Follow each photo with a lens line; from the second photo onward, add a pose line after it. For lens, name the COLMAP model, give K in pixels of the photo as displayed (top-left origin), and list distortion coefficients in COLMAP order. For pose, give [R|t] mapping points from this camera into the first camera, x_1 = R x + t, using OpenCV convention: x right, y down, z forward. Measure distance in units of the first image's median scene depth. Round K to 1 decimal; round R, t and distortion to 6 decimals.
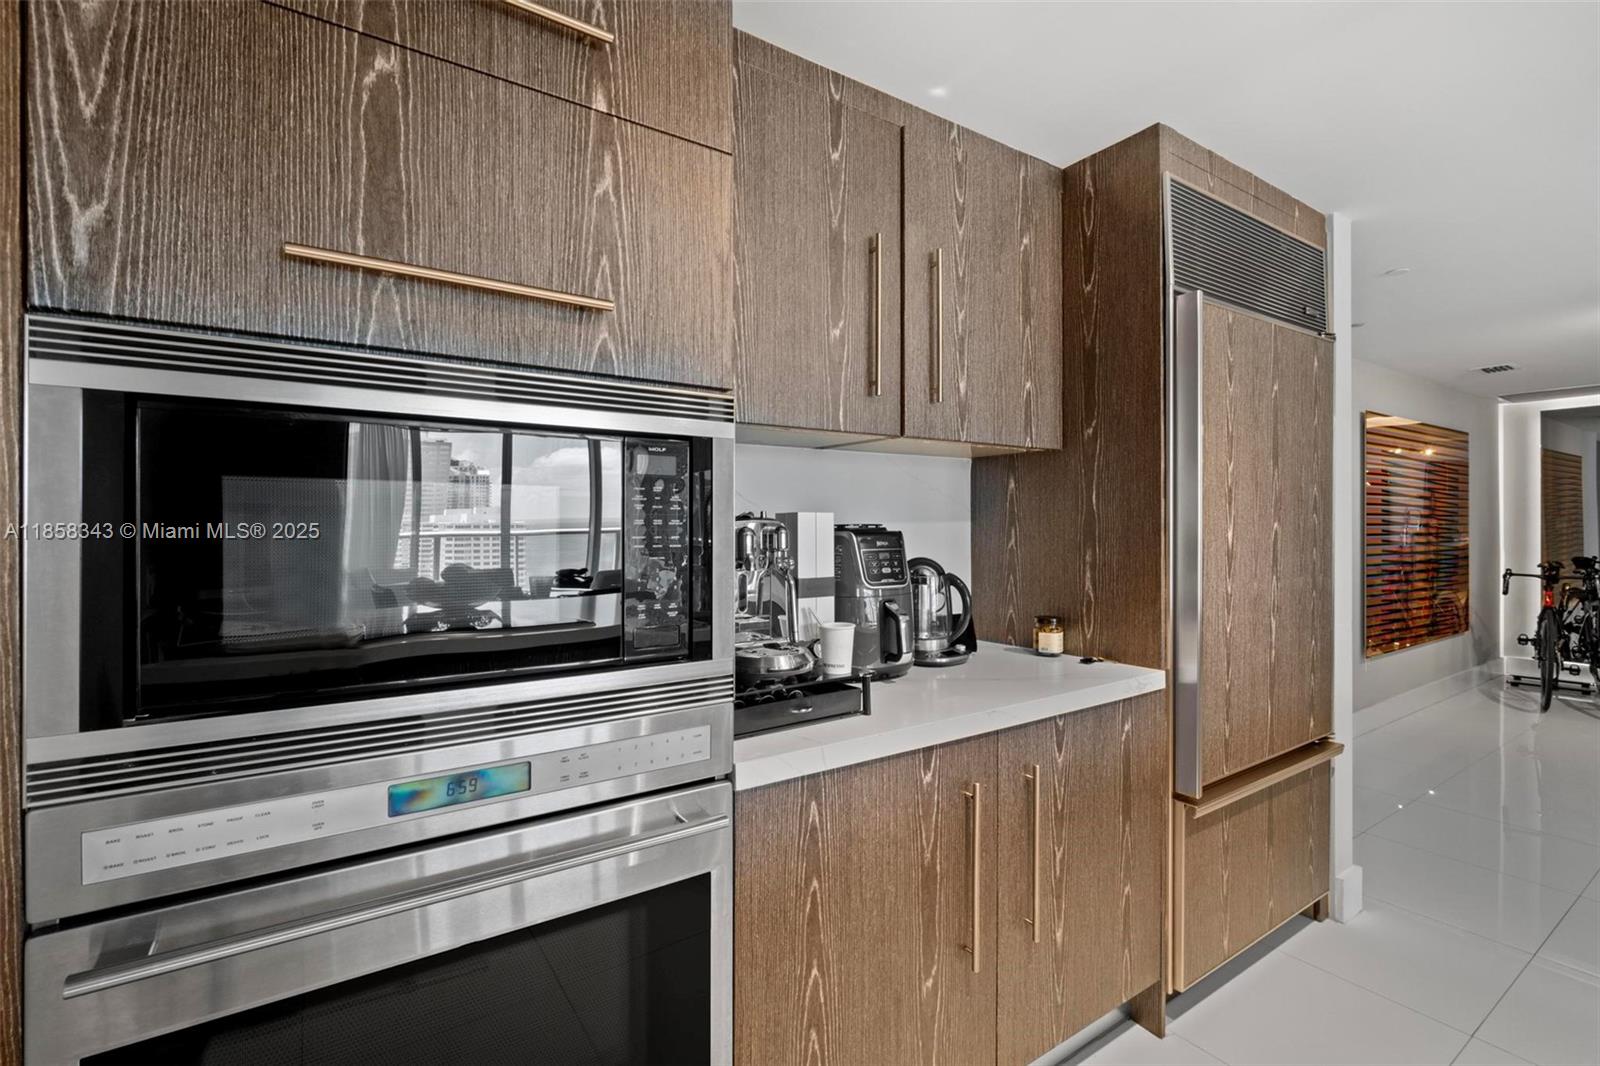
lens RADIAL K [[701.0, 0, 795.9], [0, 701.0, 525.0], [0, 0, 1]] dist [-0.001840, -0.000191]
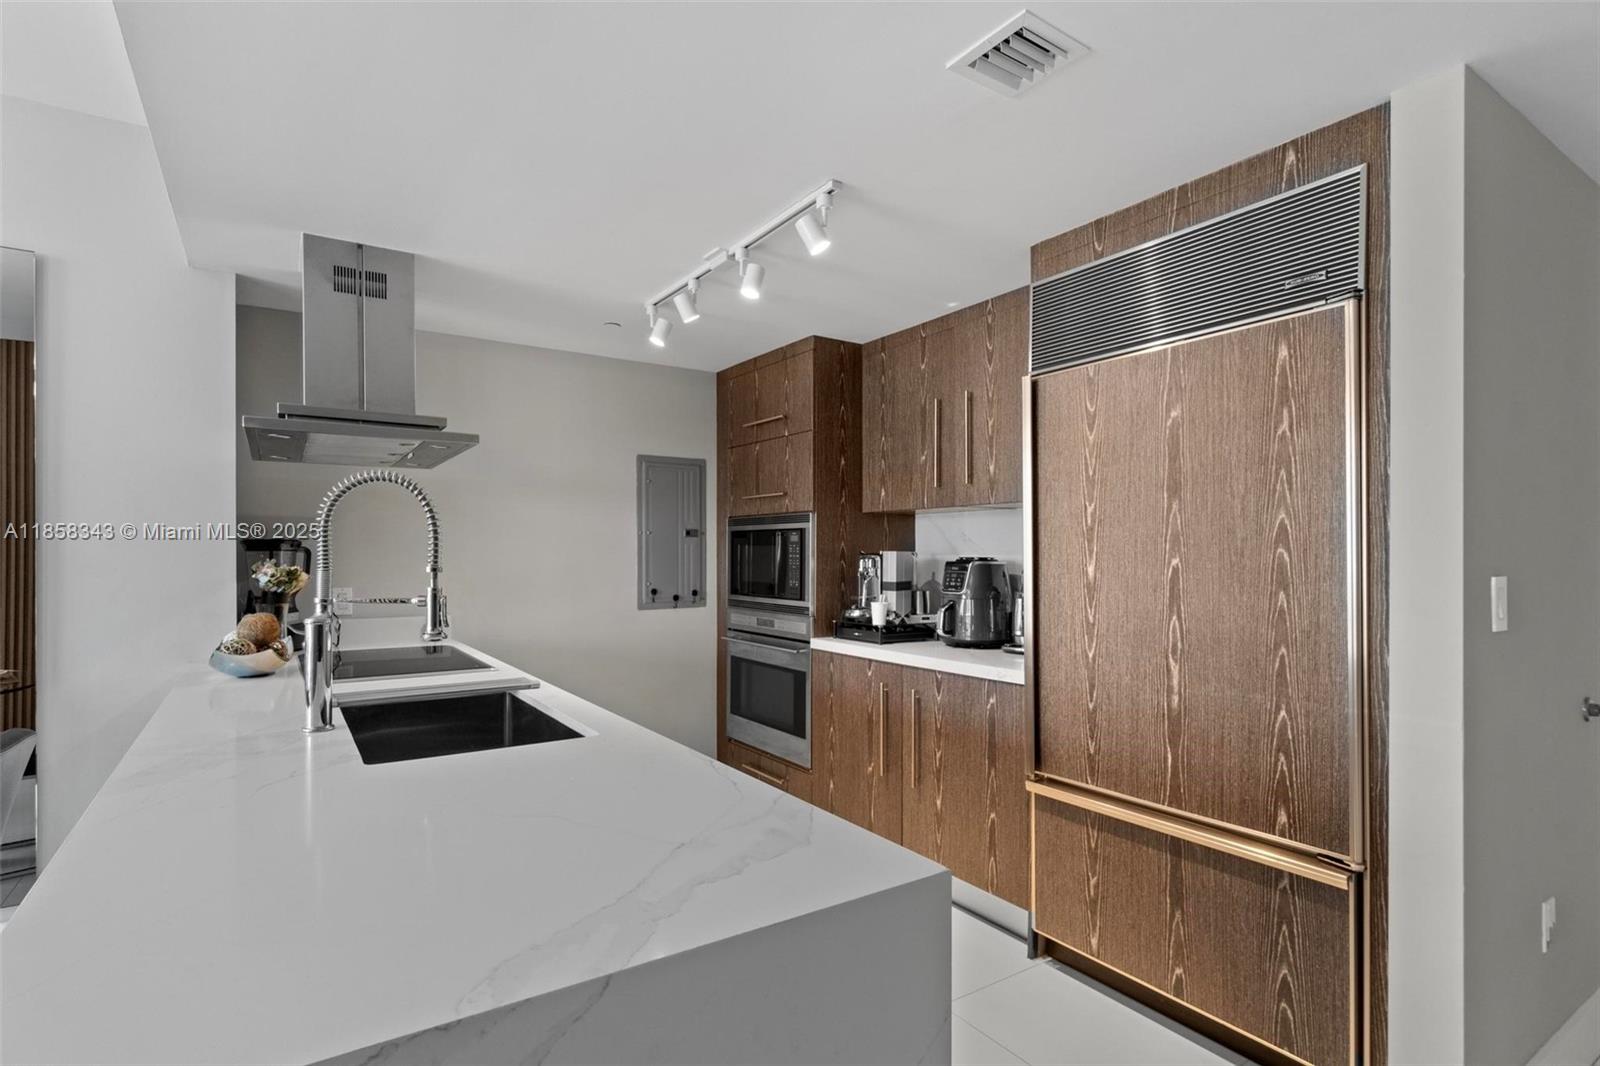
lens RADIAL K [[783.6, 0, 796.9], [0, 783.6, 556.4], [0, 0, 1]] dist [0.000611, -0.000395]
pose [[0.013936, 0.004679, -0.999892, 2.042470], [-0.003842, 0.999982, 0.004626, -0.010939], [0.999896, 0.003777, 0.013953, 0.574180]]
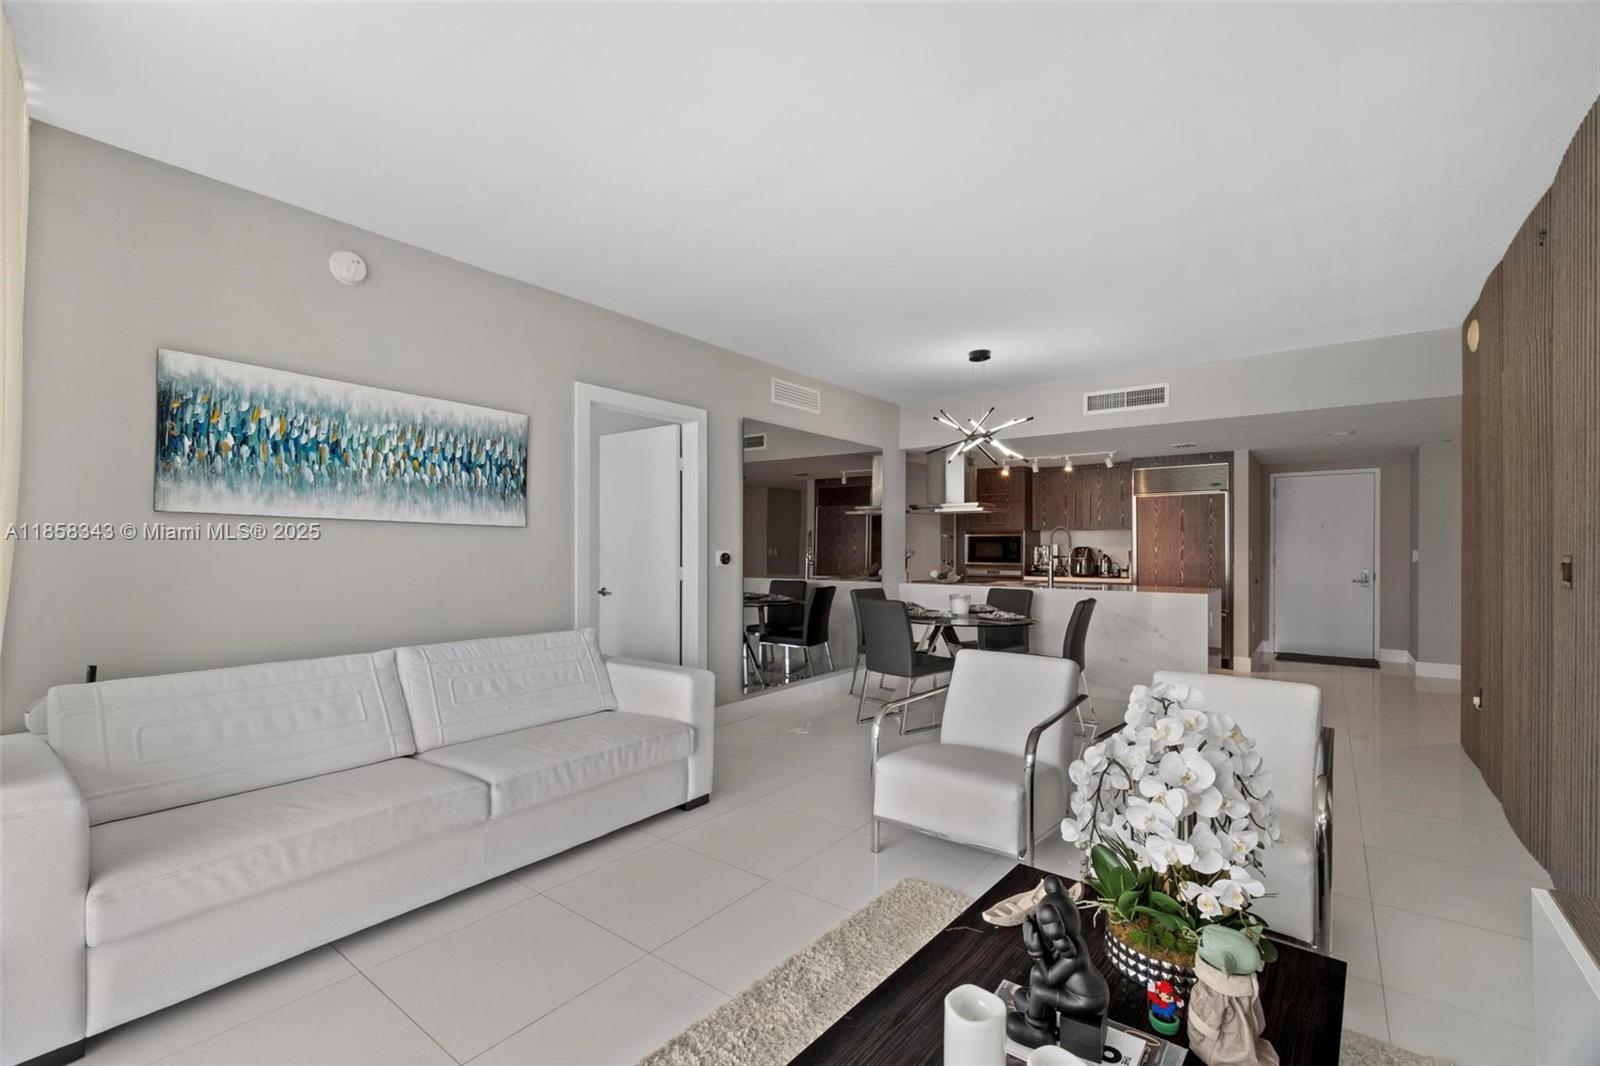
lens RADIAL K [[689.7, 0, 795.8], [0, 689.7, 532.8], [0, 0, 1]] dist [-0.002862, -0.000004]
pose [[0.335432, -0.019225, -0.941868, 4.155767], [-0.003450, 0.999760, -0.021635, 0.012980], [0.942058, 0.010507, 0.335285, -2.653594]]
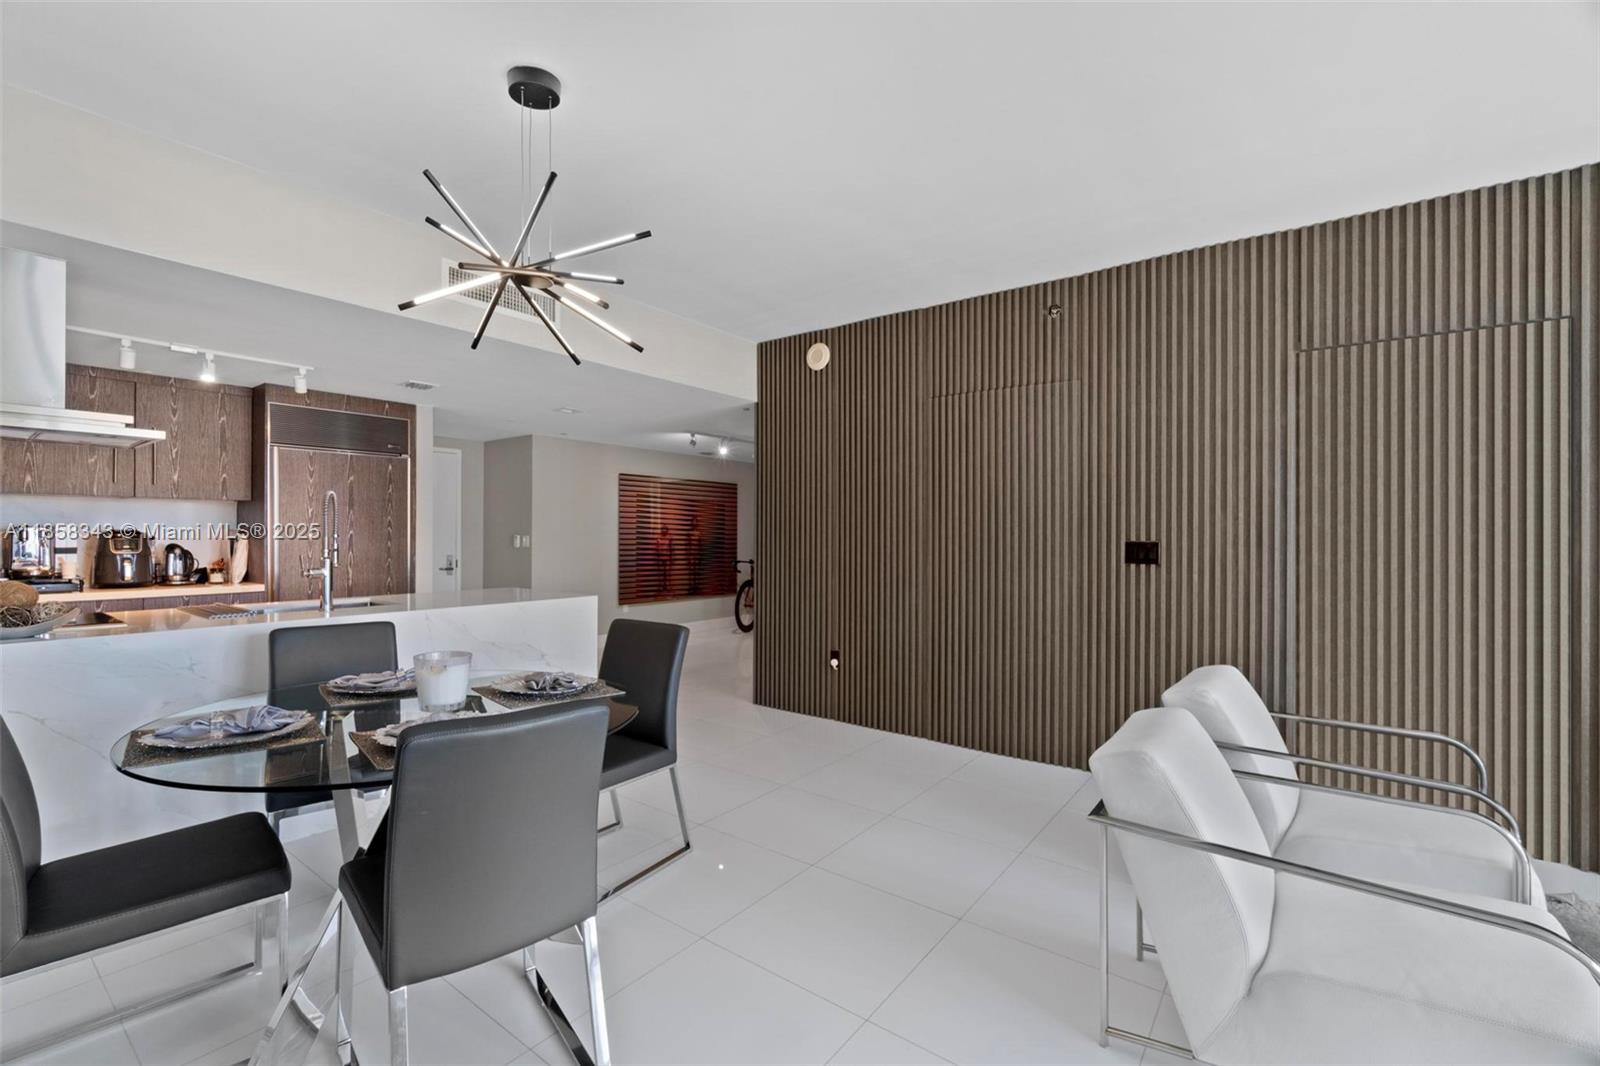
lens RADIAL K [[689.7, 0, 795.8], [0, 689.7, 532.8], [0, 0, 1]] dist [-0.002862, -0.000004]
pose [[0.942313, 0.008199, 0.334632, 1.638109], [-0.006978, 0.999964, -0.004851, 0.005328], [-0.334660, 0.002236, 0.942336, -2.302768]]
